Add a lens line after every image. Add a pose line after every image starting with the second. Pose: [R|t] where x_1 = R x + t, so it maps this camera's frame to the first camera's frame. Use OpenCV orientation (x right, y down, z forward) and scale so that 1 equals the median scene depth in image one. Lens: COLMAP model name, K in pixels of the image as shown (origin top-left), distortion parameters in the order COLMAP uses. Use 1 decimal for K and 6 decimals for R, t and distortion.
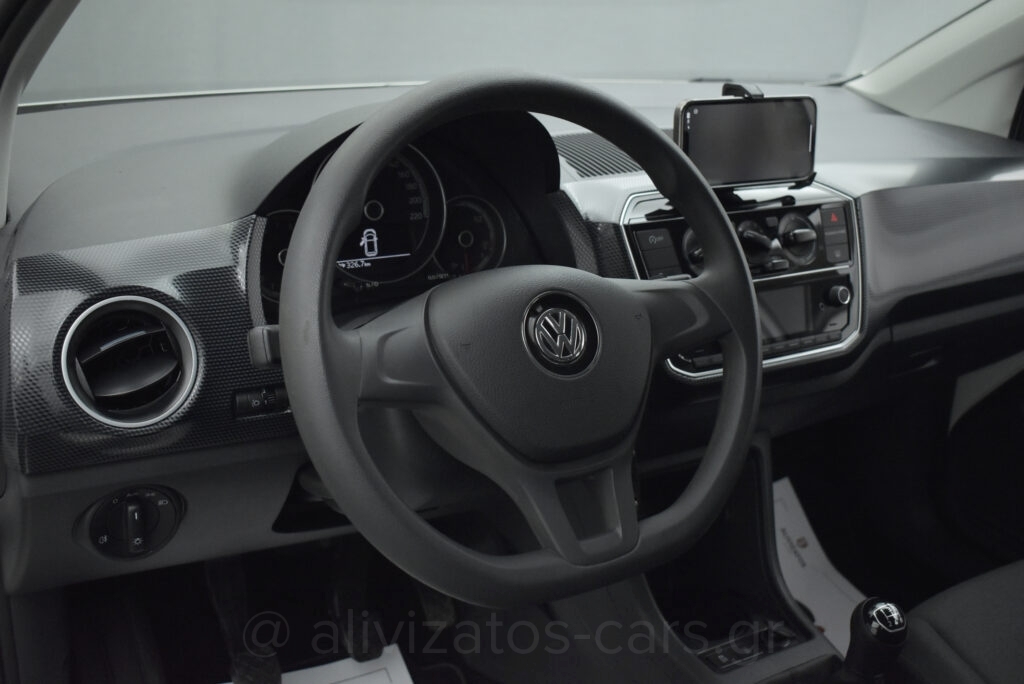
lens RADIAL K [[1126.7, 0, 512.0], [0, 1126.7, 342.0], [0, 0, 1]] dist [-0.060655, -0.001613]
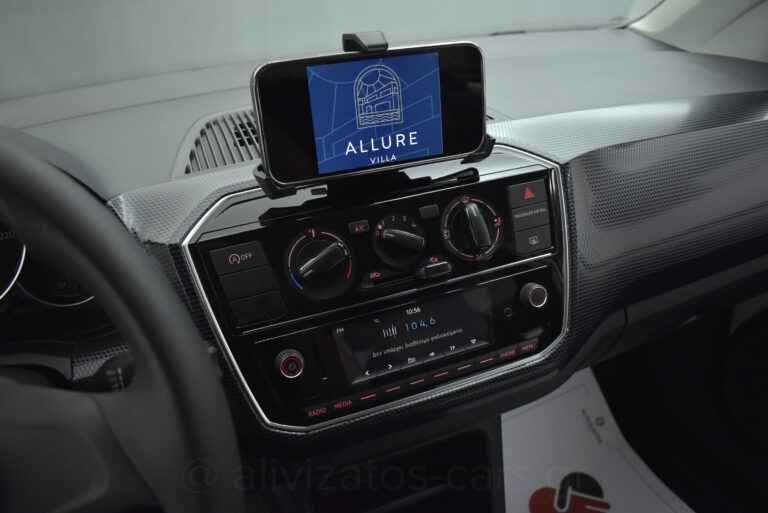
lens RADIAL K [[597.5, 0, 384.0], [0, 597.5, 256.5], [0, 0, 1]] dist [-0.094537, -0.000078]
pose [[0.975684, -0.030426, -0.217058, 0.307077], [0.052933, 0.993714, 0.098640, -0.125836], [0.212692, -0.107731, 0.971162, 0.631266]]
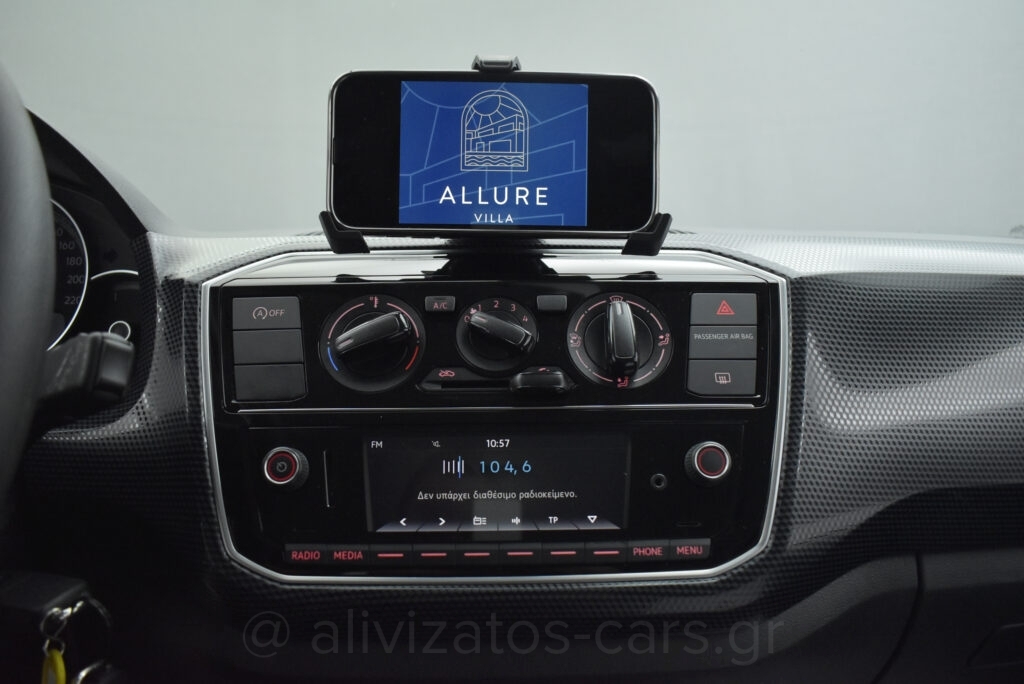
lens RADIAL K [[796.6, 0, 512.0], [0, 796.6, 342.0], [0, 0, 1]] dist [-0.094537, -0.000078]
pose [[0.865279, -0.011137, -0.501167, 0.422086], [-0.128193, 0.961595, -0.242698, 0.000411], [0.484623, 0.274247, 0.830620, 0.738552]]
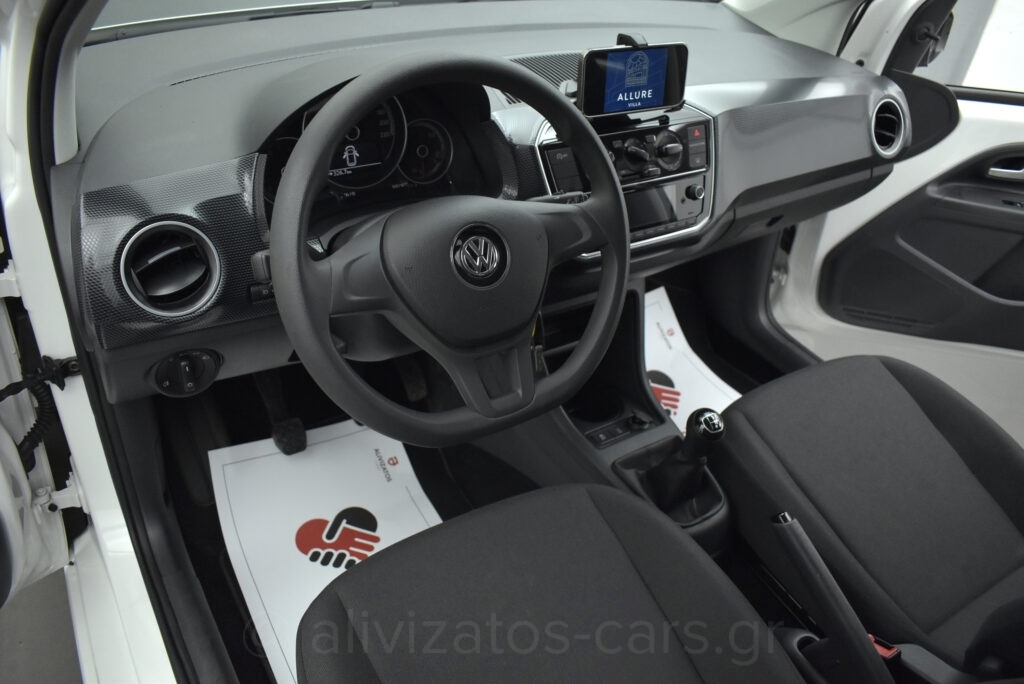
lens RADIAL K [[787.3, 0, 512.0], [0, 787.3, 342.0], [0, 0, 1]] dist [-0.097372, 0.004440]
pose [[0.999523, 0.008175, 0.029783, 0.041287], [-0.015504, 0.966835, 0.254930, -0.113792], [-0.026711, -0.255270, 0.966501, 0.033577]]
